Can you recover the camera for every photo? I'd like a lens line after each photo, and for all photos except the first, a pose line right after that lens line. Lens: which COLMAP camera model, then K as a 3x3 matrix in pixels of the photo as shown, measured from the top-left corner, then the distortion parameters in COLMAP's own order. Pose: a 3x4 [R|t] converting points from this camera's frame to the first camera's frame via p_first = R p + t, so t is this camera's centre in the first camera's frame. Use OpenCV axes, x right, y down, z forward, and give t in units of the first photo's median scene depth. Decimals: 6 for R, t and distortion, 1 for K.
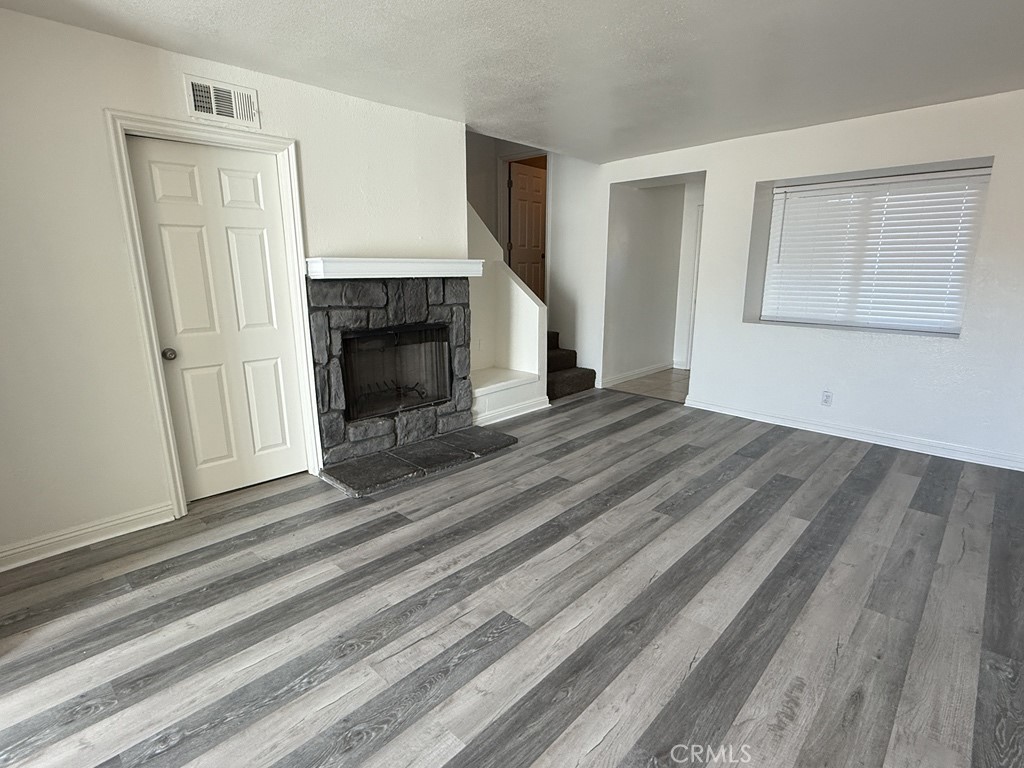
lens RADIAL K [[513.9, 0, 512.0], [0, 513.9, 384.0], [0, 0, 1]] dist [-0.000099, 0.000132]
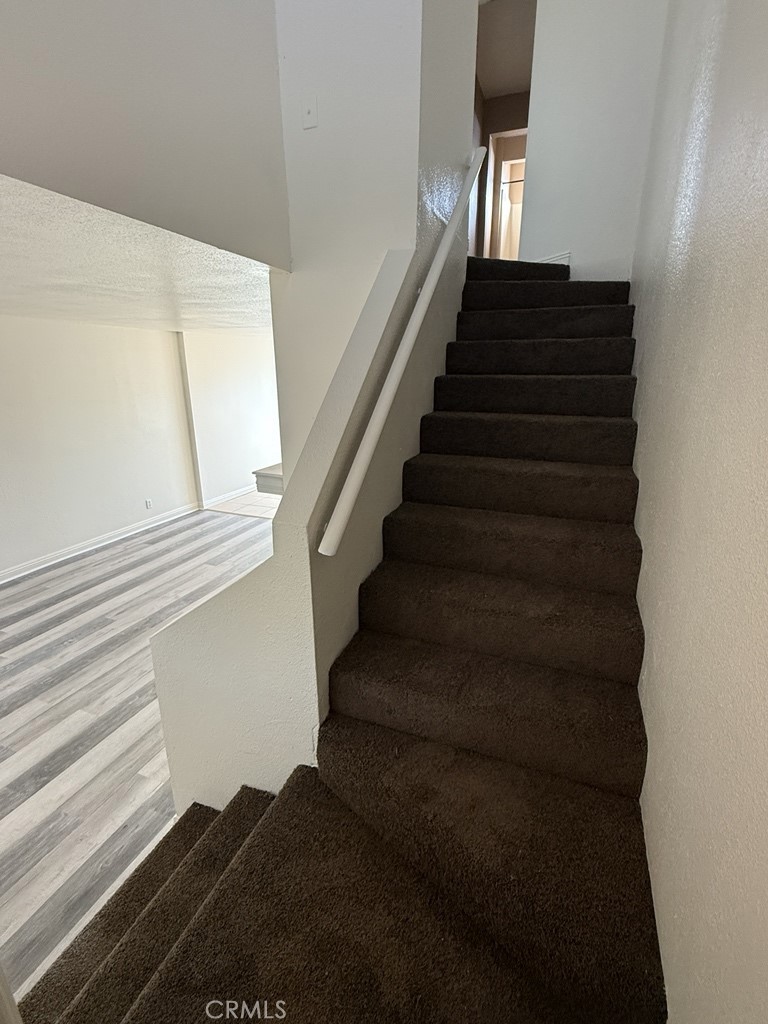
lens RADIAL K [[476.8, 0, 384.0], [0, 476.8, 512.0], [0, 0, 1]] dist [0.001130, 0.000007]
pose [[-0.921351, 0.115718, -0.371110, 0.038532], [-0.083861, 0.873018, 0.480423, -0.626307], [0.379579, 0.473760, -0.794652, 1.917899]]
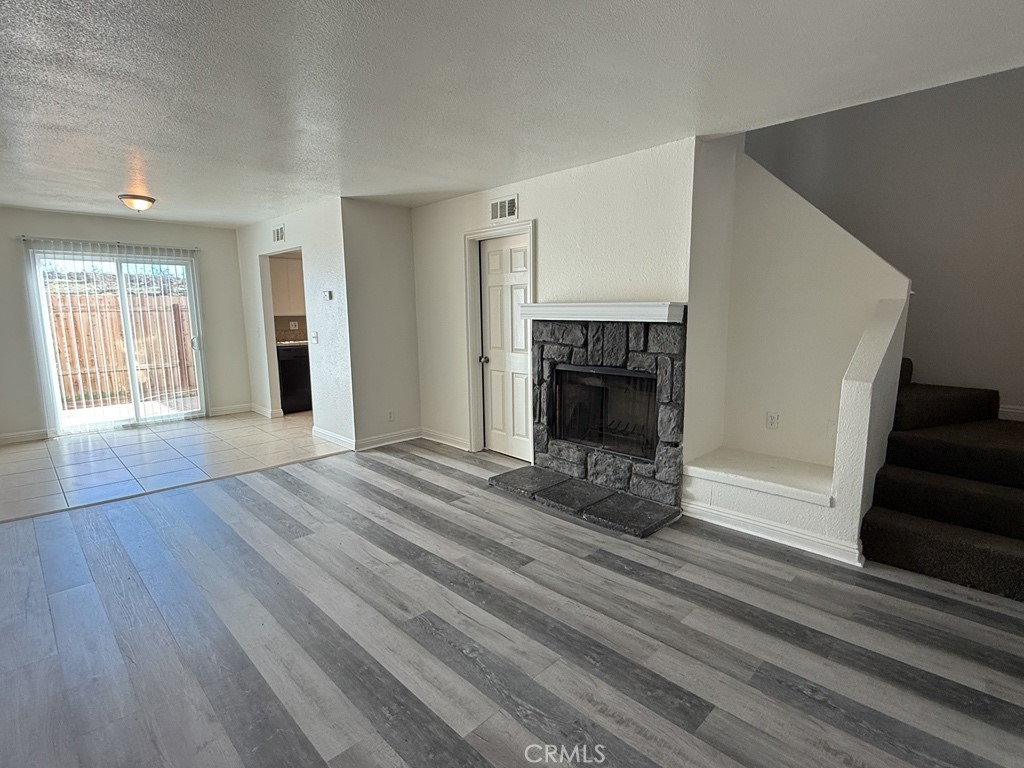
lens RADIAL K [[513.9, 0, 512.0], [0, 513.9, 384.0], [0, 0, 1]] dist [-0.000099, 0.000132]
pose [[-0.025097, 0.147249, -0.988781, 0.887985], [-0.216685, 0.964777, 0.149174, -0.215407], [0.975919, 0.217998, 0.007694, 0.913908]]
